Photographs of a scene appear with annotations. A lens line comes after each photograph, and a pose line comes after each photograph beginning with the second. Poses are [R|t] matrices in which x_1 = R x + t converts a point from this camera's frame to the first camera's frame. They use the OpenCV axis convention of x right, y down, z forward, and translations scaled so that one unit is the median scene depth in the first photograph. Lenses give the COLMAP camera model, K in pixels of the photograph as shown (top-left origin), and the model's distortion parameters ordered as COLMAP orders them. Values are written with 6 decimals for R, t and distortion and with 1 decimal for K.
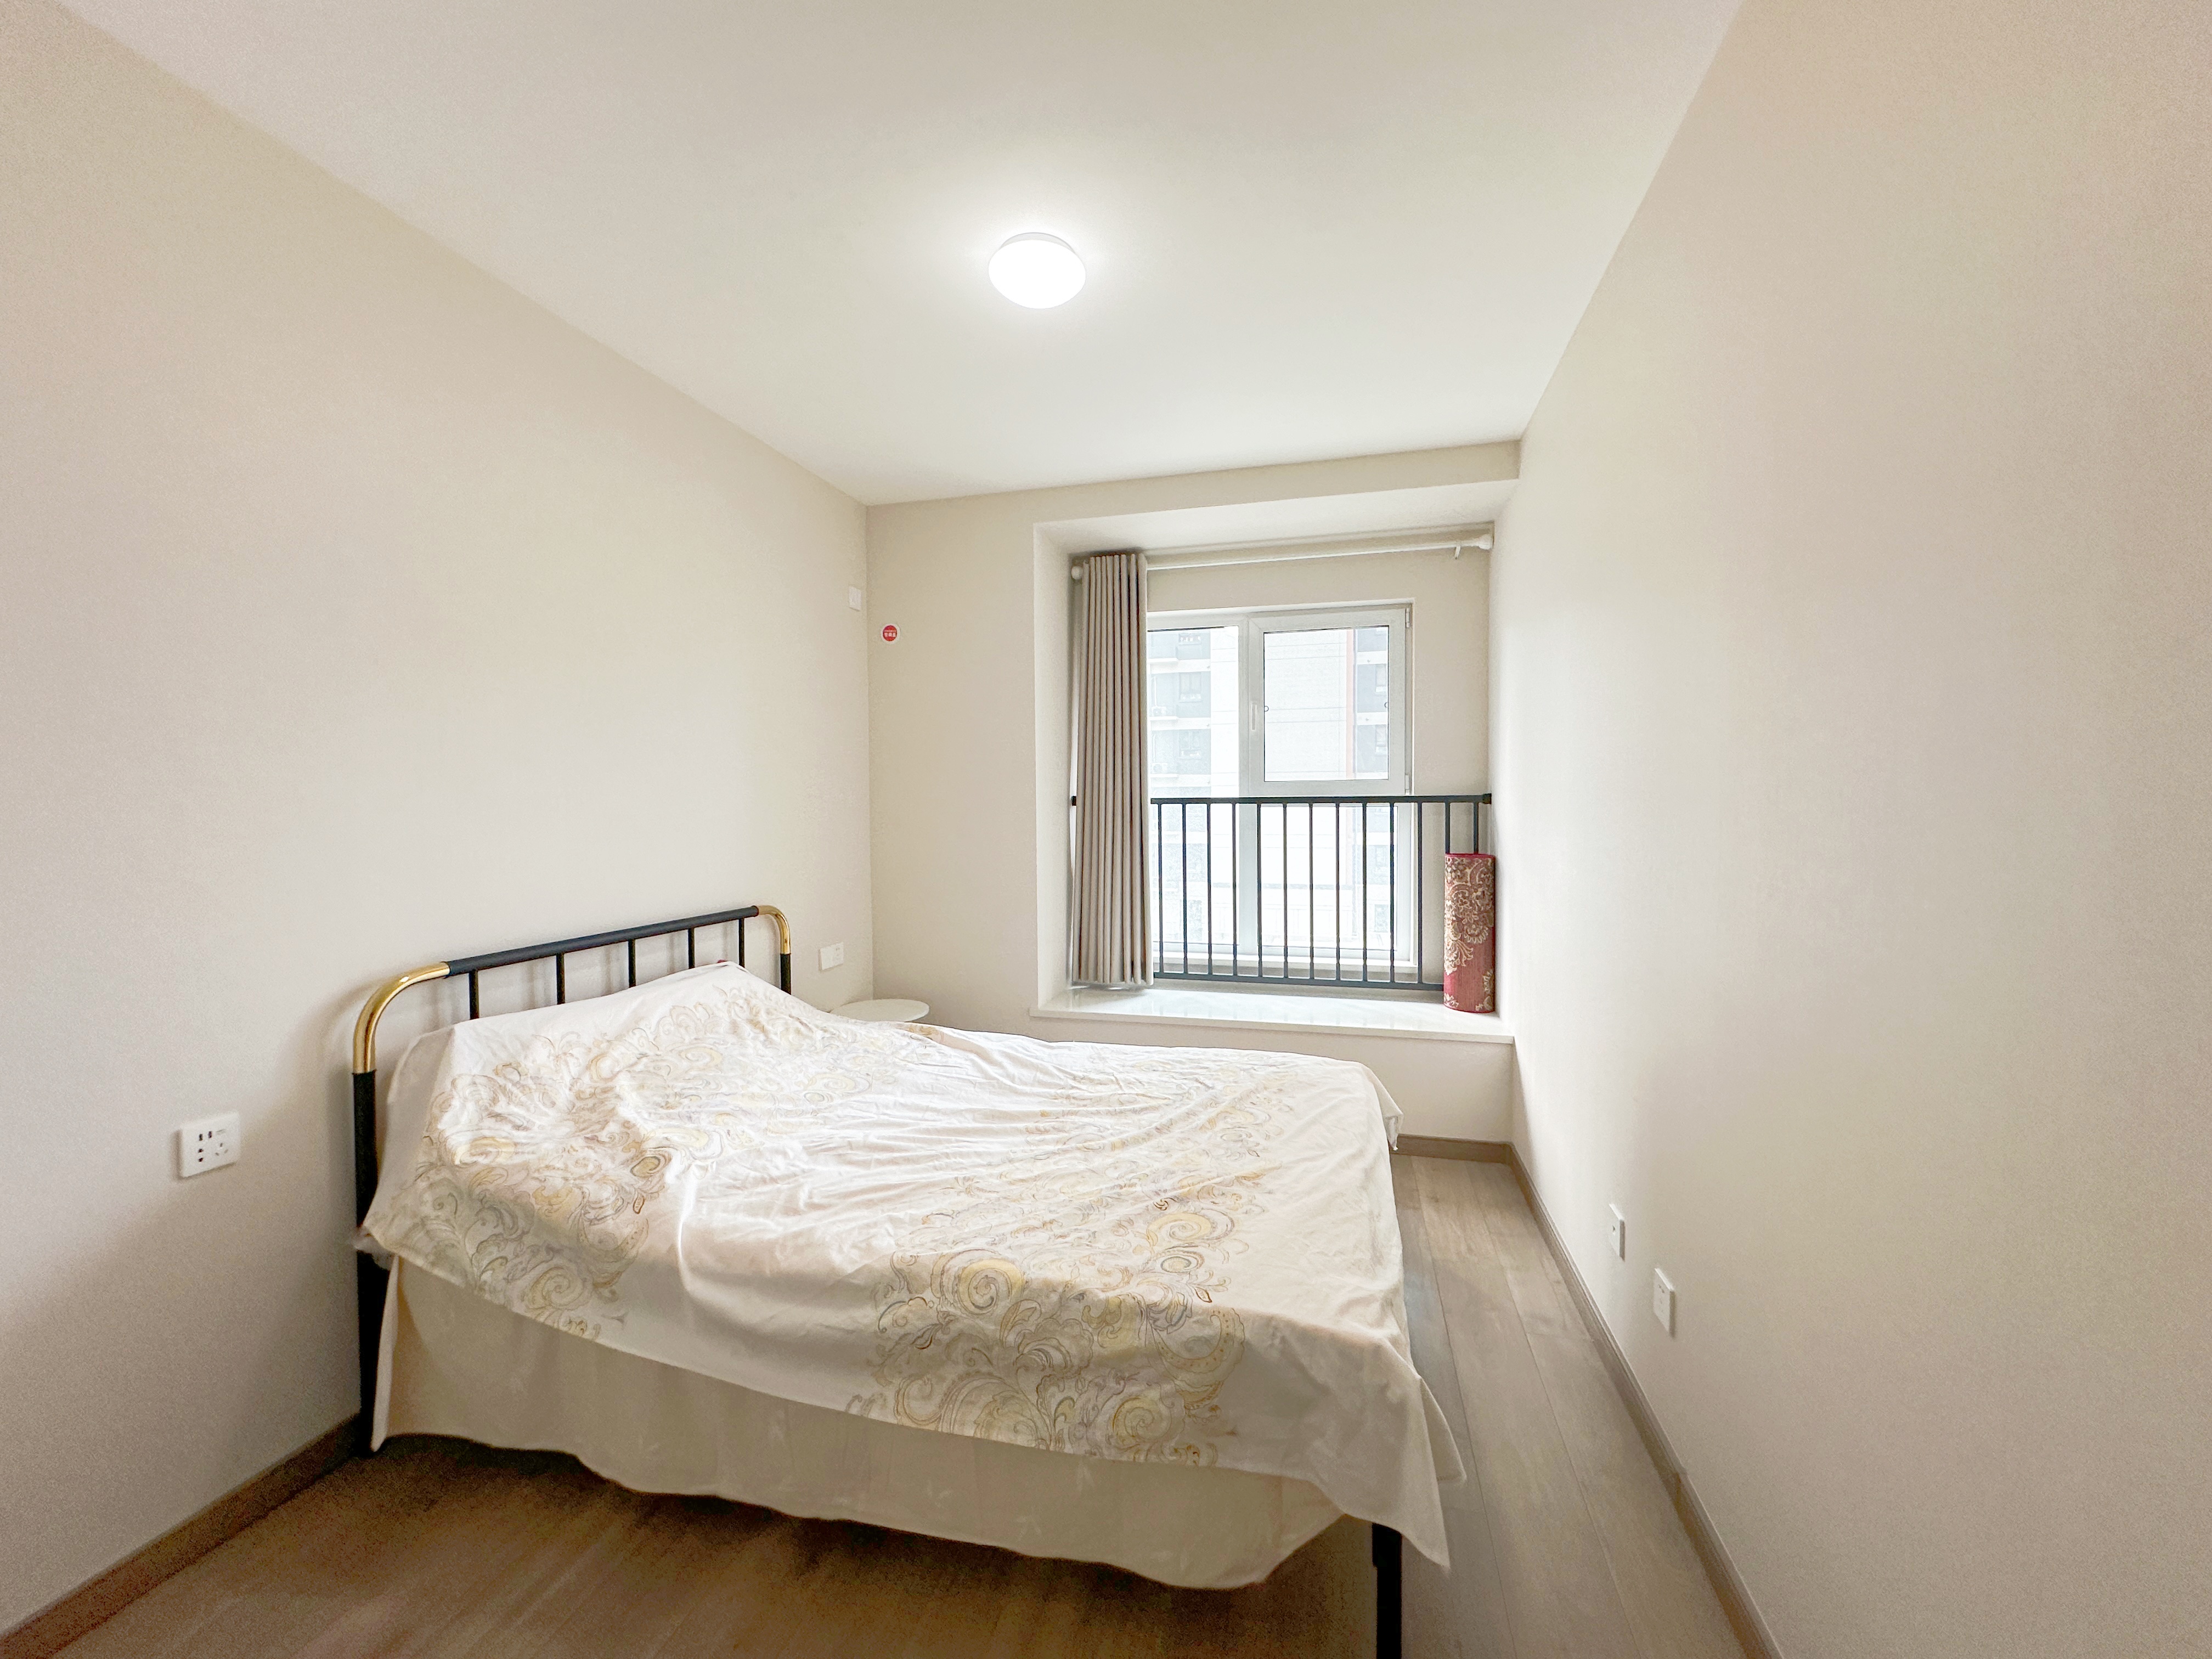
lens RADIAL K [[874.3, 0, 1106.0], [0, 874.3, 829.5], [0, 0, 1]] dist [0.000284, -0.000033]
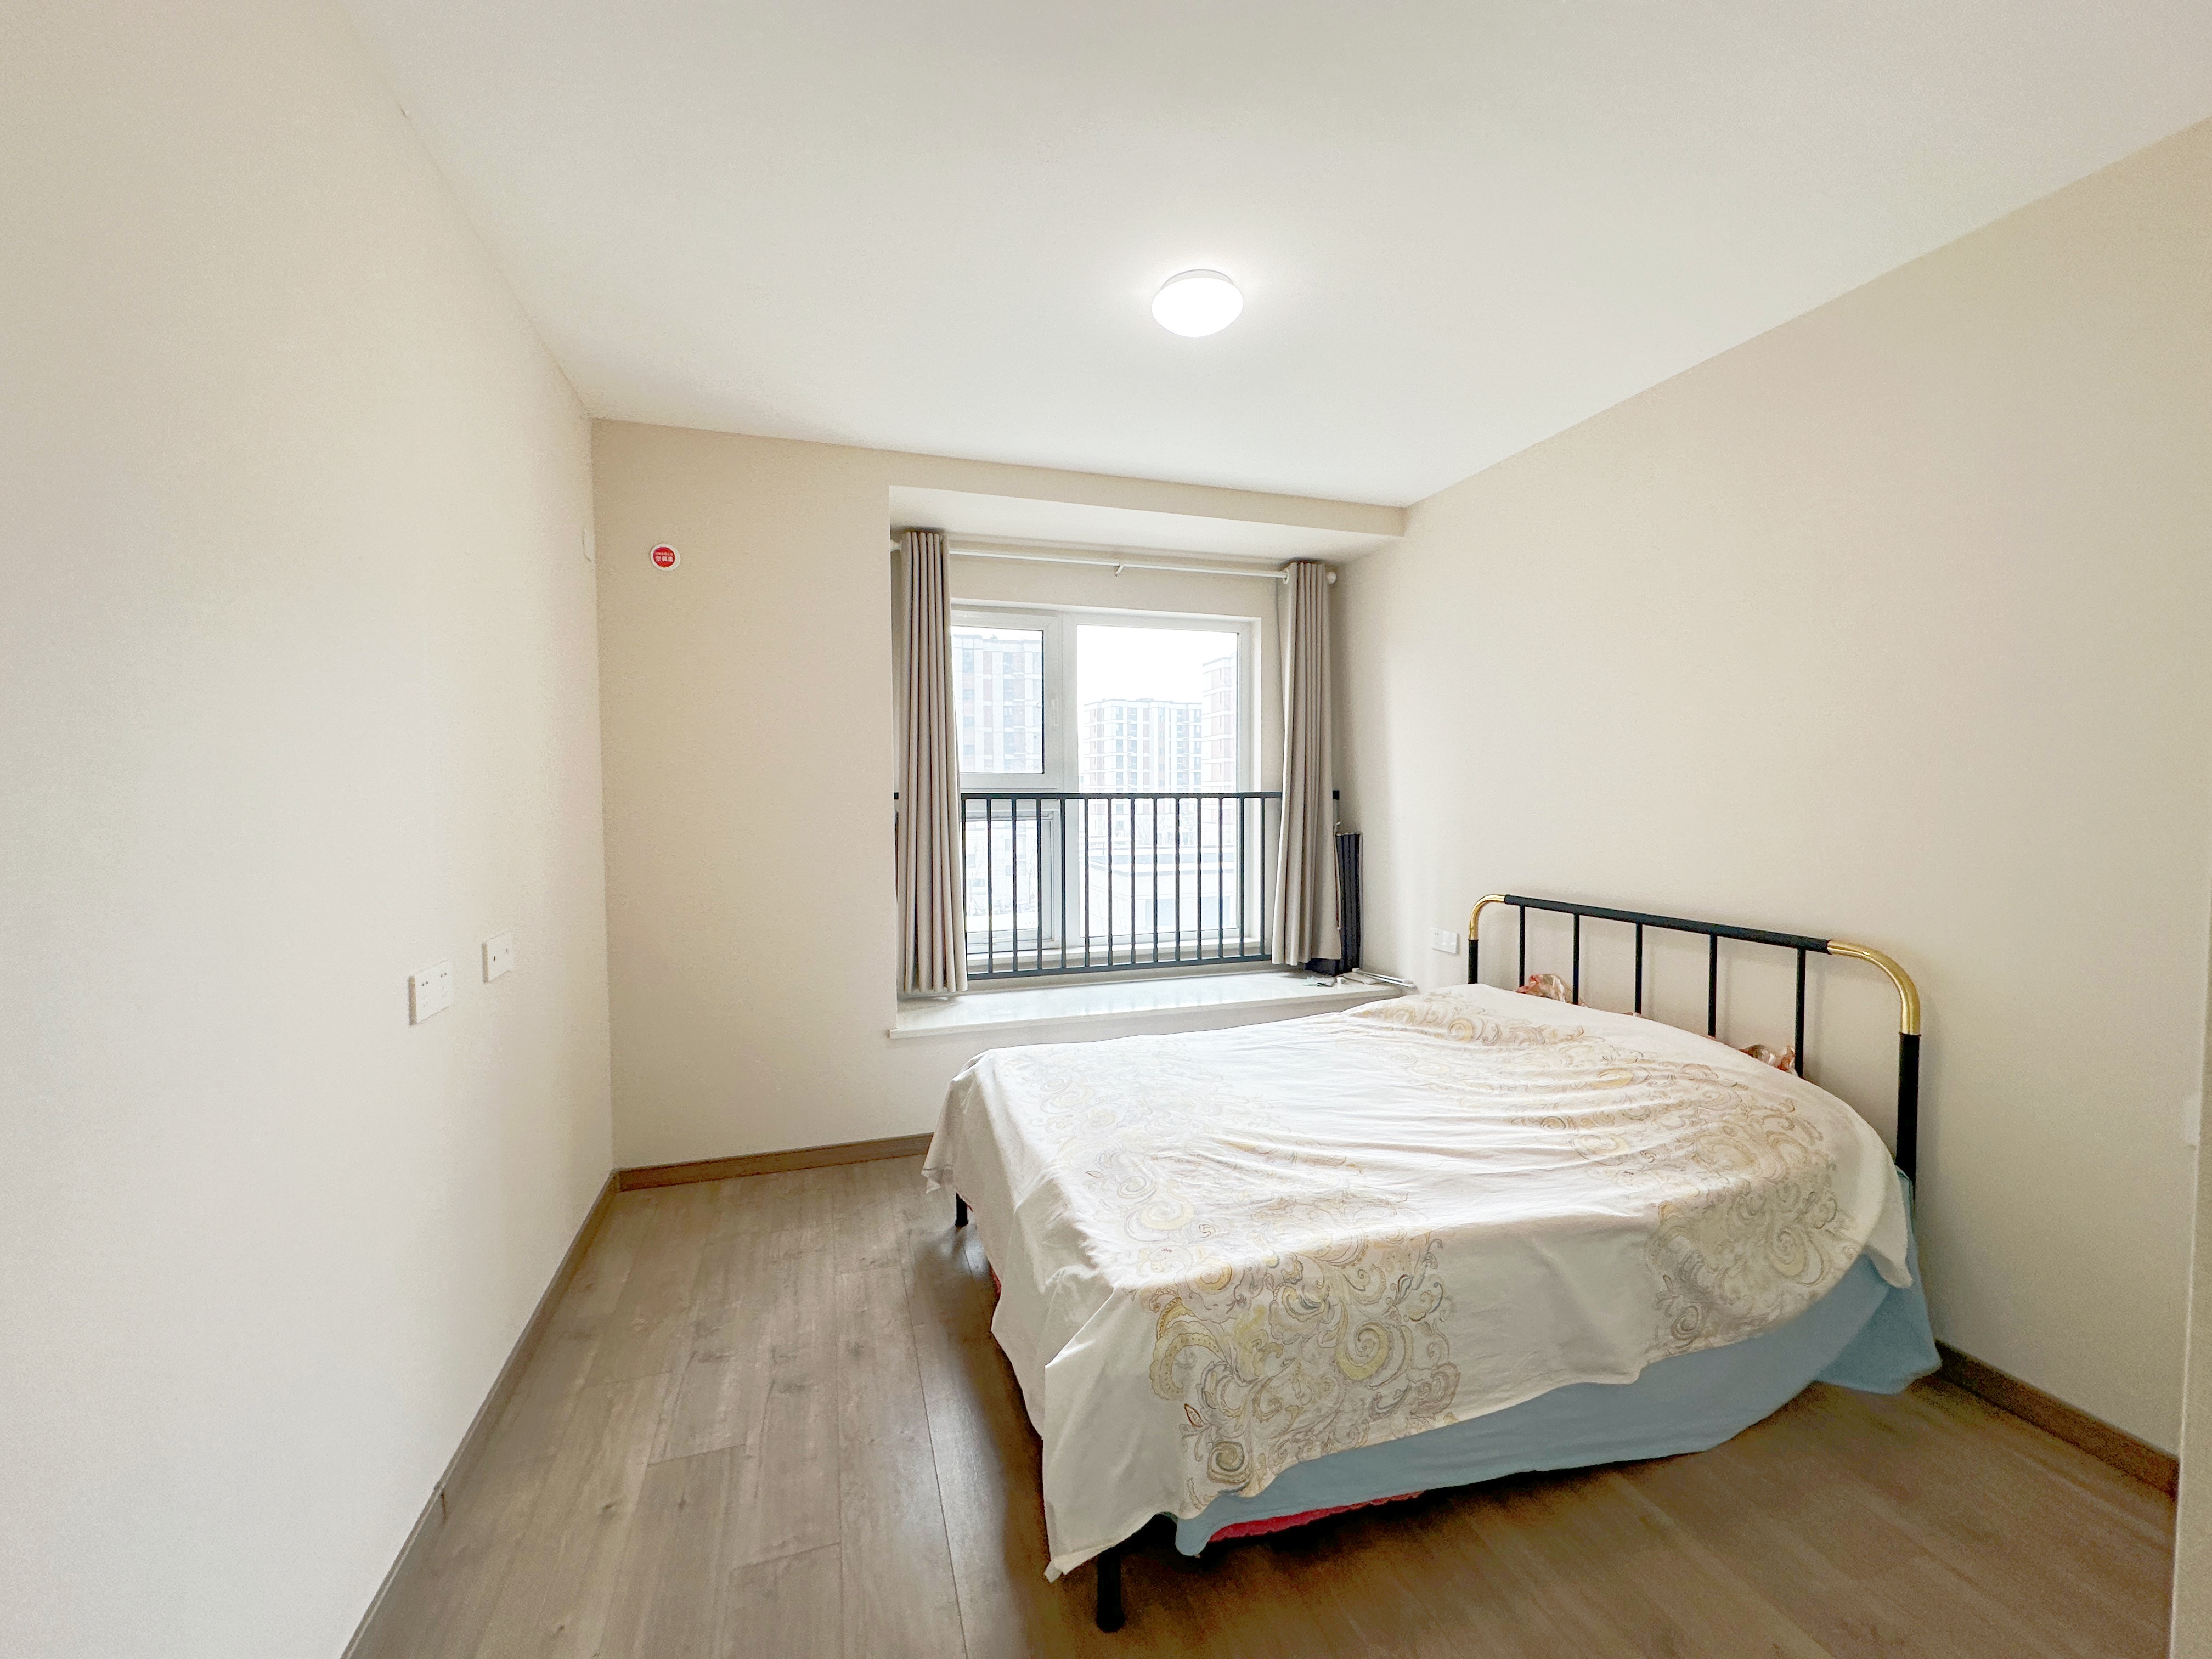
lens RADIAL K [[905.6, 0, 1109.4], [0, 905.6, 821.5], [0, 0, 1]] dist [-0.000358, -0.000053]
pose [[0.844307, -0.014572, 0.535661, -0.347117], [0.017981, 0.999838, -0.001142, -0.001418], [-0.535558, 0.010596, 0.844432, 0.082081]]
